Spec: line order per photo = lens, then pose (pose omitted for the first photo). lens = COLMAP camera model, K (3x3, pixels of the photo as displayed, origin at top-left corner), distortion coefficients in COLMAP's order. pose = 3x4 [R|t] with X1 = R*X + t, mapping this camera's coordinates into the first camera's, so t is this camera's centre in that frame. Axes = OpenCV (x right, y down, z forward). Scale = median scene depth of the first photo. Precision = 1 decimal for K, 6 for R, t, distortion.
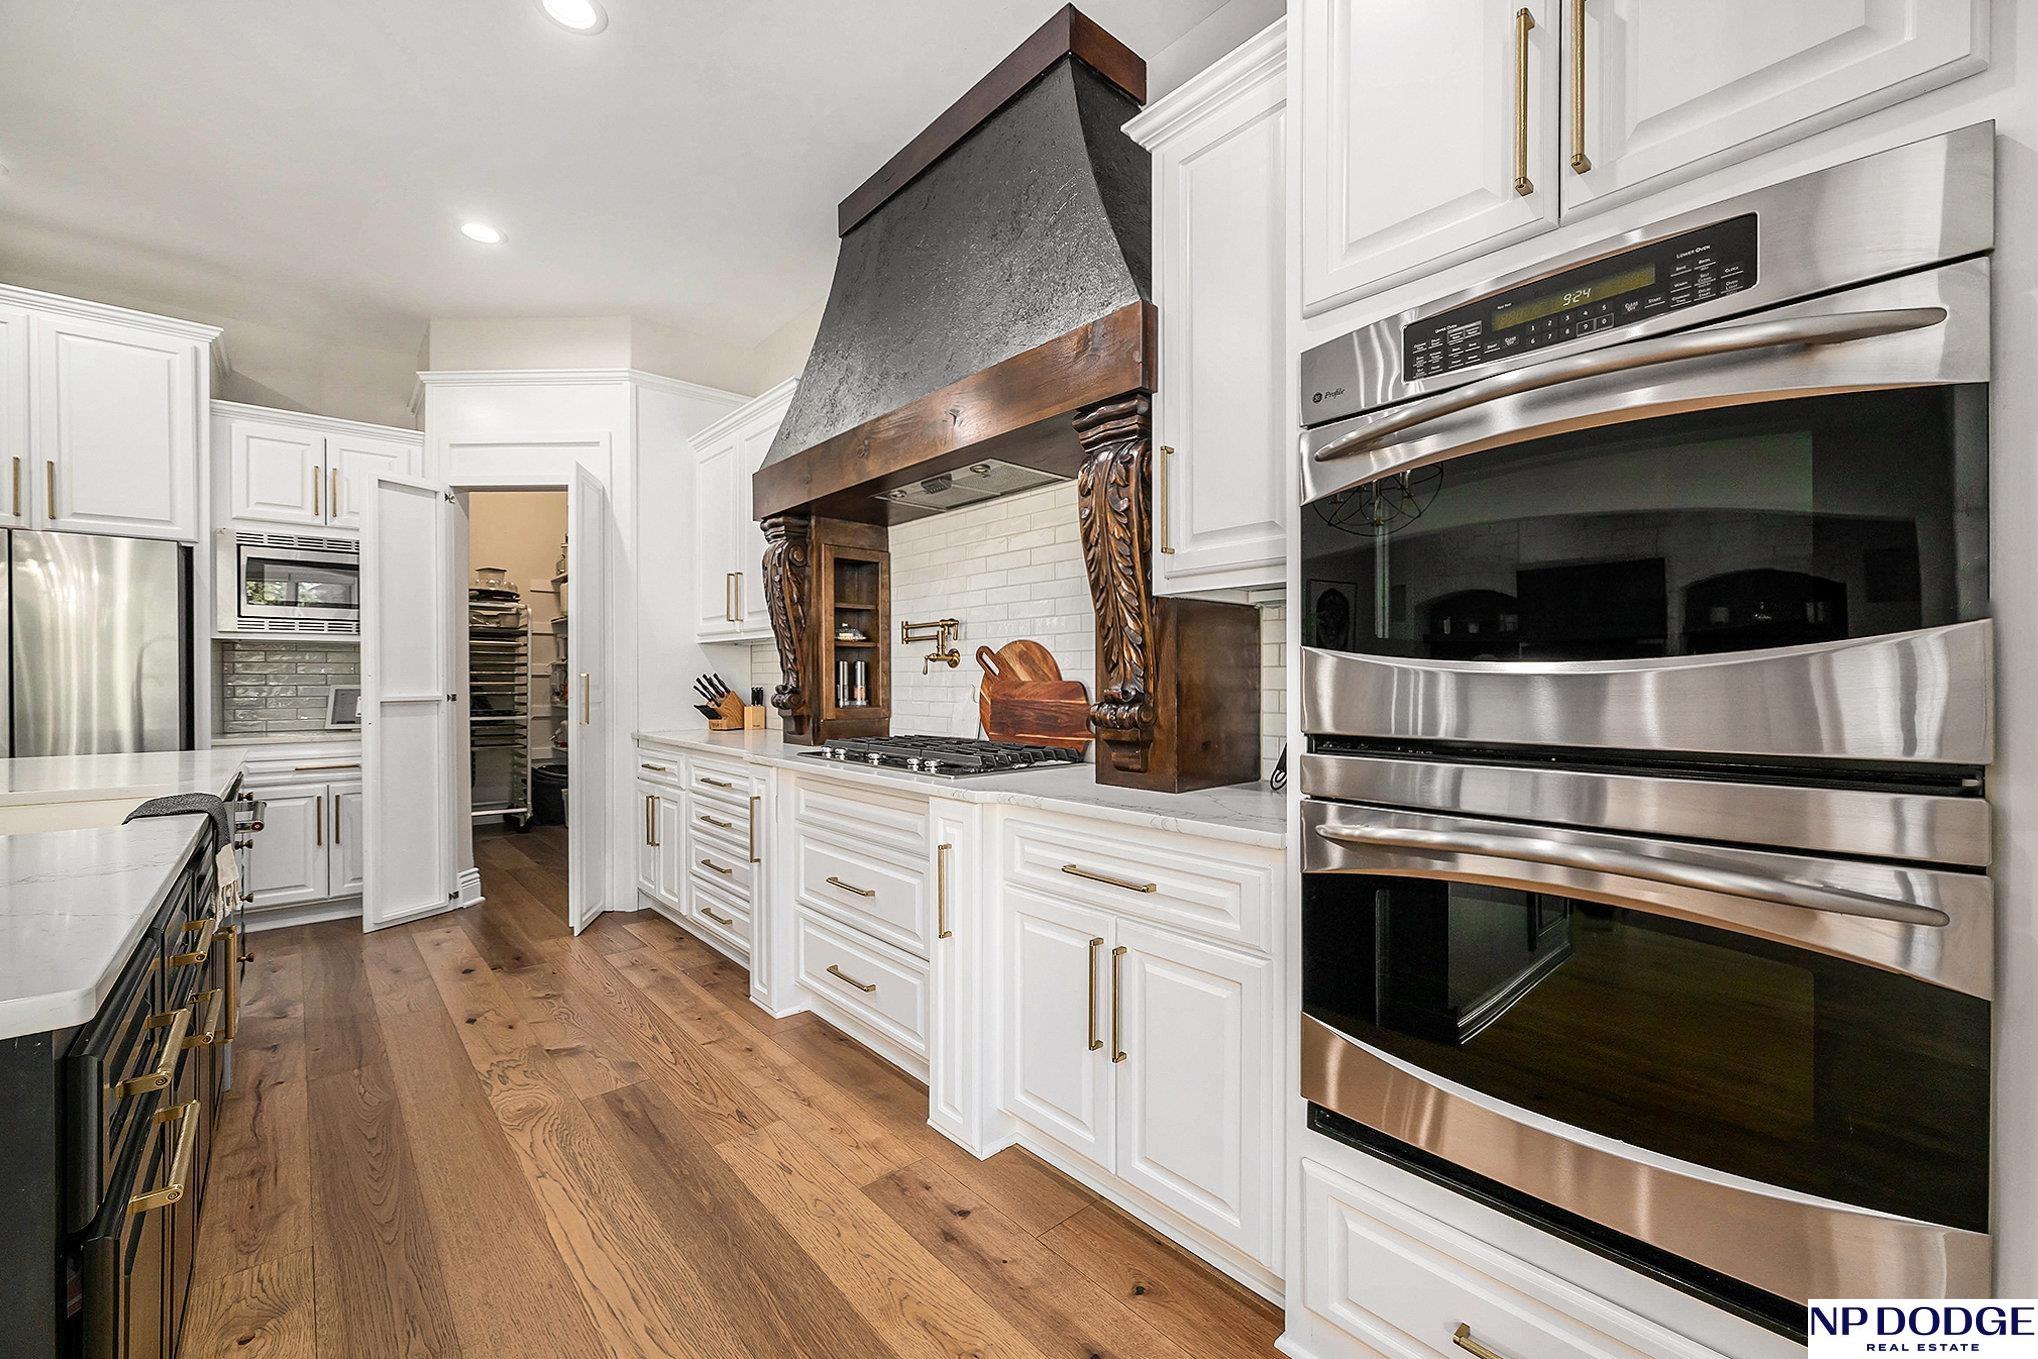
lens RADIAL K [[808.9, 0, 1015.6], [0, 808.9, 677.1], [0, 0, 1]] dist [-0.001651, -0.000367]
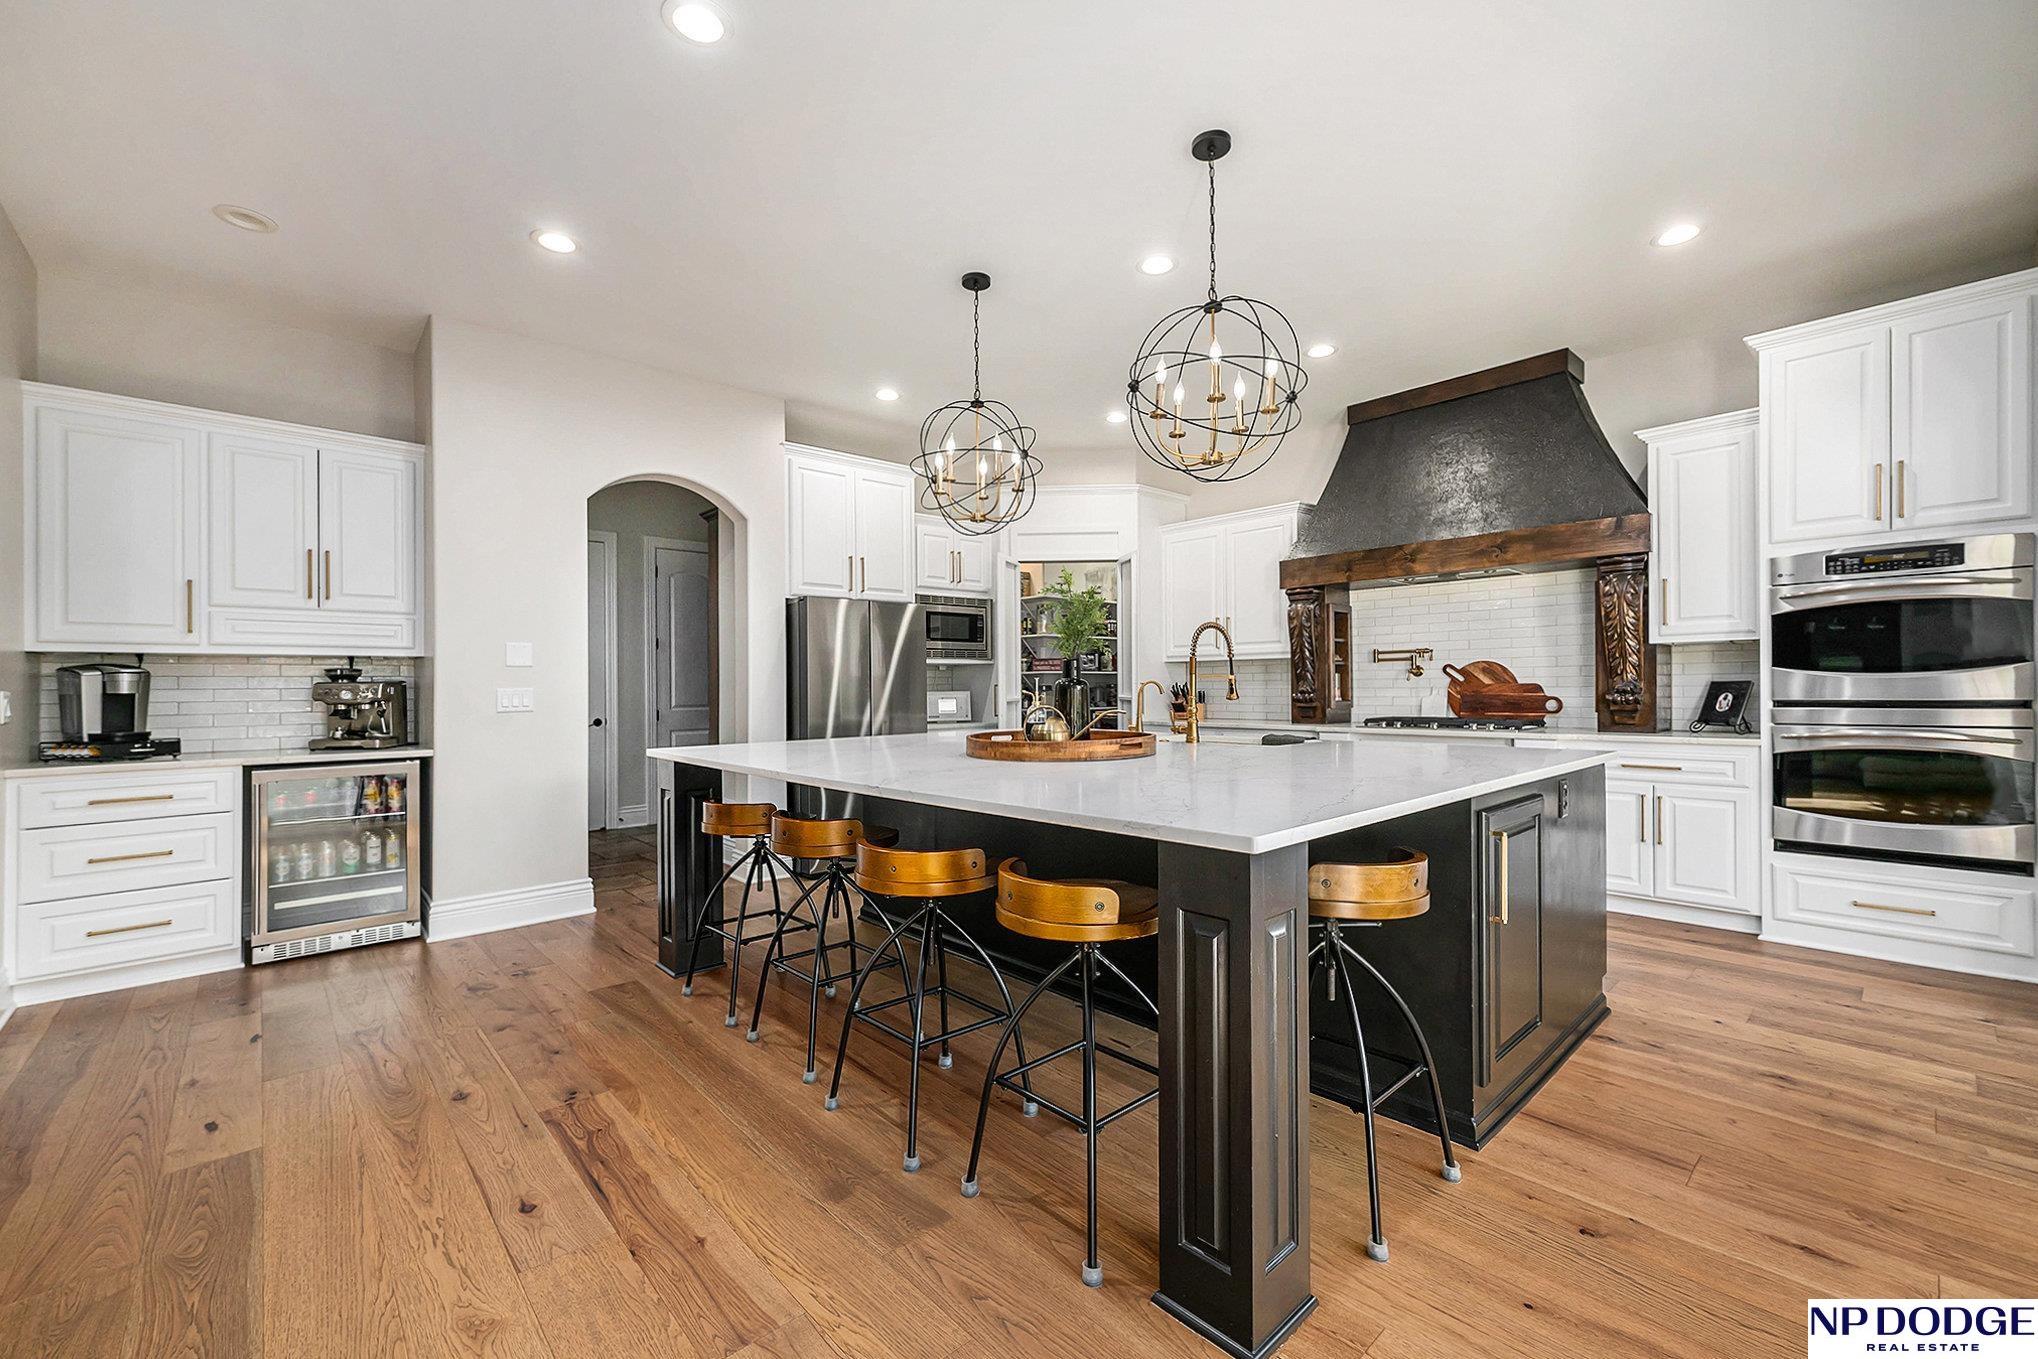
lens RADIAL K [[830.5, 0, 1014.7], [0, 830.5, 686.4], [0, 0, 1]] dist [-0.001647, -0.000241]
pose [[0.999797, -0.011411, 0.016577, -2.149695], [0.011354, 0.999929, 0.003528, -0.016113], [-0.016616, -0.003340, 0.999856, -1.658865]]
